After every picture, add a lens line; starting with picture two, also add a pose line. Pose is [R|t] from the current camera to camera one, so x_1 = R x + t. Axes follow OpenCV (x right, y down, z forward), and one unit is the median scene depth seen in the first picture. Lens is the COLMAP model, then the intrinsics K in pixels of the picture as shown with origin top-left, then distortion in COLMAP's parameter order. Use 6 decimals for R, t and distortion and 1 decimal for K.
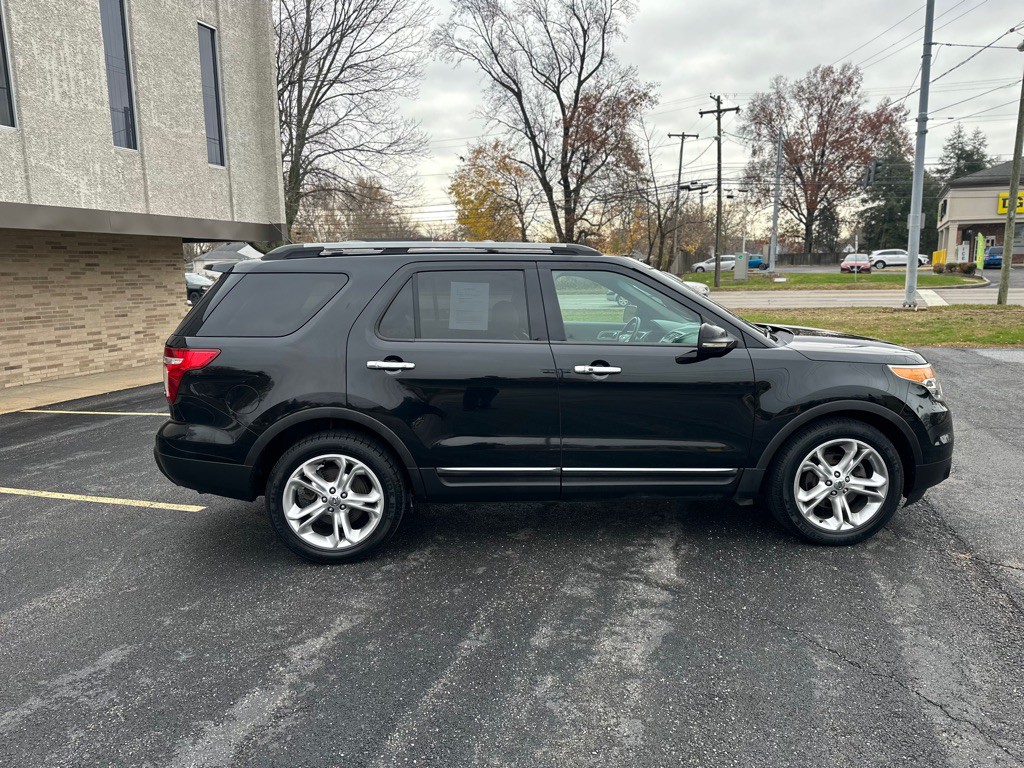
lens RADIAL K [[716.2, 0, 514.9], [0, 716.2, 381.6], [0, 0, 1]] dist [0.035664, -0.041086]
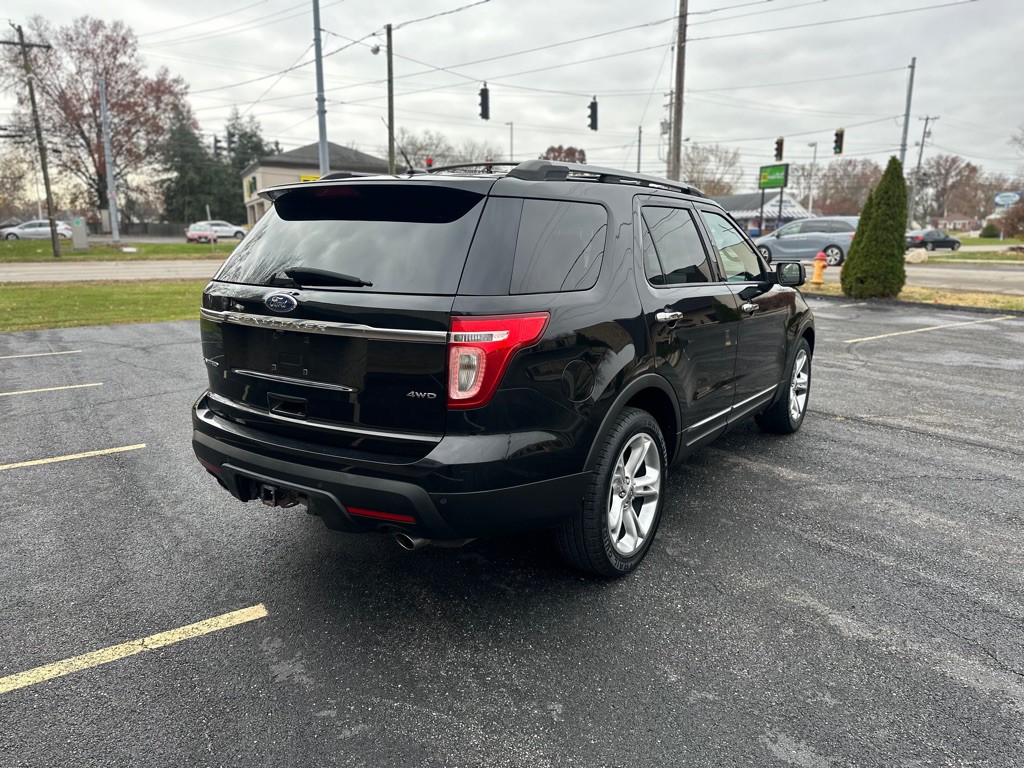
lens RADIAL K [[717.9, 0, 516.1], [0, 717.9, 386.5], [0, 0, 1]] dist [0.023736, -0.026025]
pose [[0.603881, -0.144664, 0.783837, -0.320660], [0.110990, 0.989073, 0.097034, -0.014795], [-0.789309, 0.028401, 0.613339, 0.207942]]
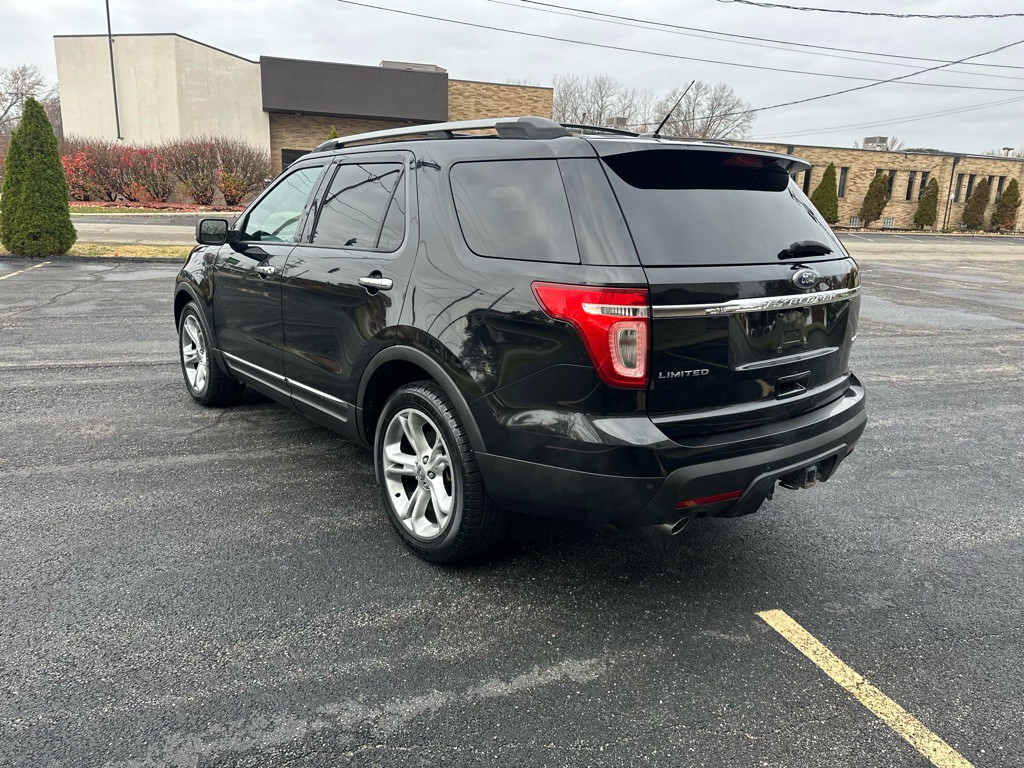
lens RADIAL K [[724.6, 0, 513.2], [0, 724.6, 366.5], [0, 0, 1]] dist [0.036265, -0.041561]
pose [[-0.606935, -0.174813, 0.775287, -0.306870], [0.098600, 0.951410, 0.291714, -0.075970], [-0.788611, 0.253495, -0.560208, 0.610873]]
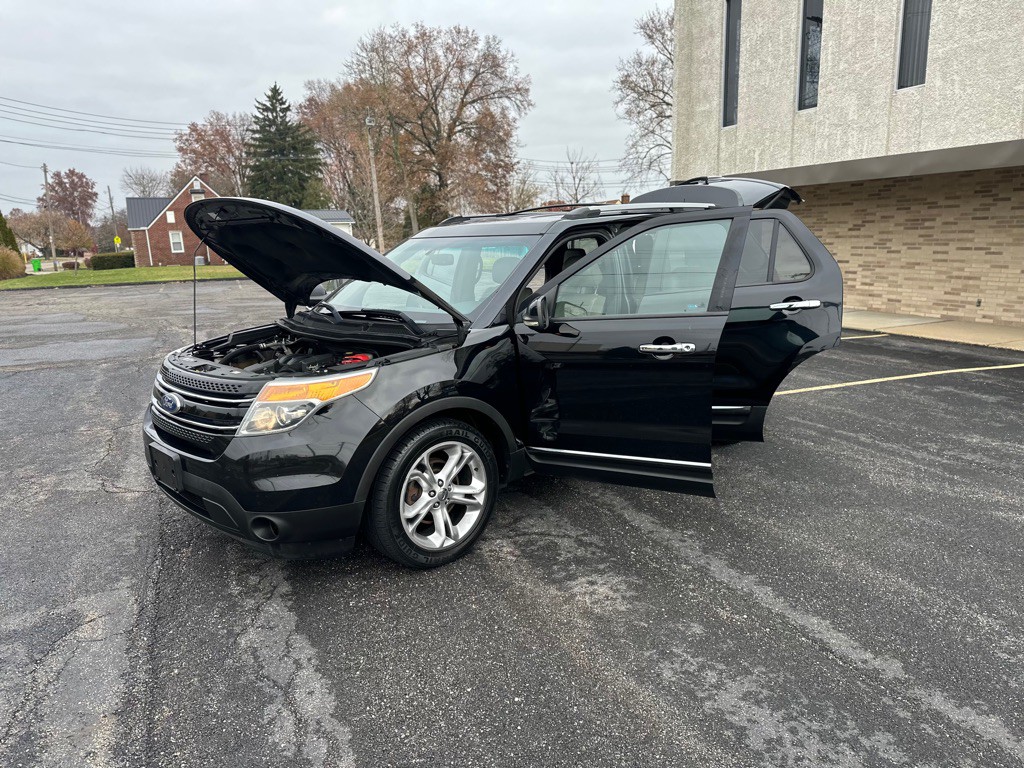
lens RADIAL K [[715.1, 0, 503.5], [0, 715.1, 390.4], [0, 0, 1]] dist [0.050002, -0.059655]
pose [[-0.754254, 0.178195, -0.631940, 0.315814], [-0.056120, 0.941449, 0.332453, -0.117959], [0.654180, 0.286219, -0.700091, 0.729367]]
